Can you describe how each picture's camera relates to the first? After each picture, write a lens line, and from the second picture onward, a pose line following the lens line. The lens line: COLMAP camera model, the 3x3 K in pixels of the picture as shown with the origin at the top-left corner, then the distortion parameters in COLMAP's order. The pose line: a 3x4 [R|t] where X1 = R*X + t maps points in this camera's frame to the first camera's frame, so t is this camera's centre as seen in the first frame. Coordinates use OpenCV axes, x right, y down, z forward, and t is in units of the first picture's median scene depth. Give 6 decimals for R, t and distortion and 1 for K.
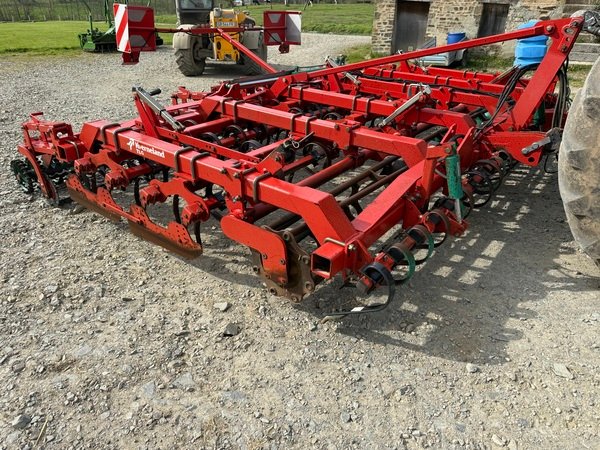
lens RADIAL K [[422.8, 0, 300.0], [0, 422.8, 225.0], [0, 0, 1]] dist [0.016248, -0.020432]
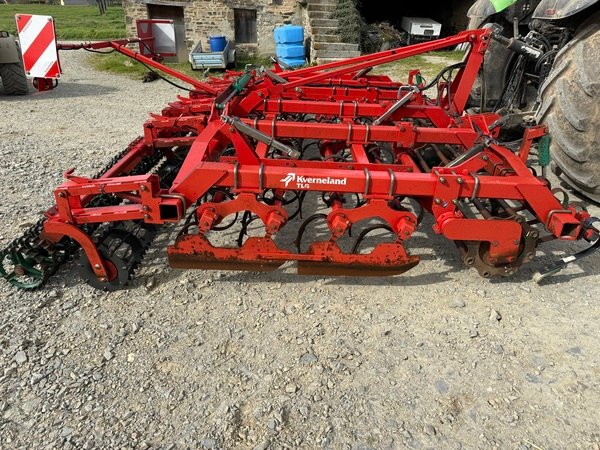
lens RADIAL K [[422.8, 0, 300.0], [0, 422.8, 225.0], [0, 0, 1]] dist [0.016248, -0.020432]
pose [[0.804048, -0.261303, 0.534068, -0.163709], [0.263152, 0.961878, 0.074439, -0.029533], [-0.533159, 0.080689, 0.842158, 0.045804]]
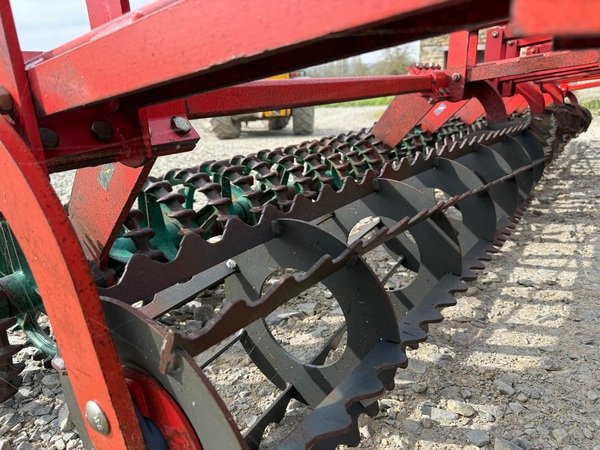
lens RADIAL K [[422.8, 0, 300.0], [0, 422.8, 225.0], [0, 0, 1]] dist [0.016248, -0.020432]
pose [[0.998093, -0.060974, 0.009631, -0.129611], [0.061713, 0.981930, -0.178900, -0.028347], [0.001452, 0.179153, 0.983820, 0.208306]]
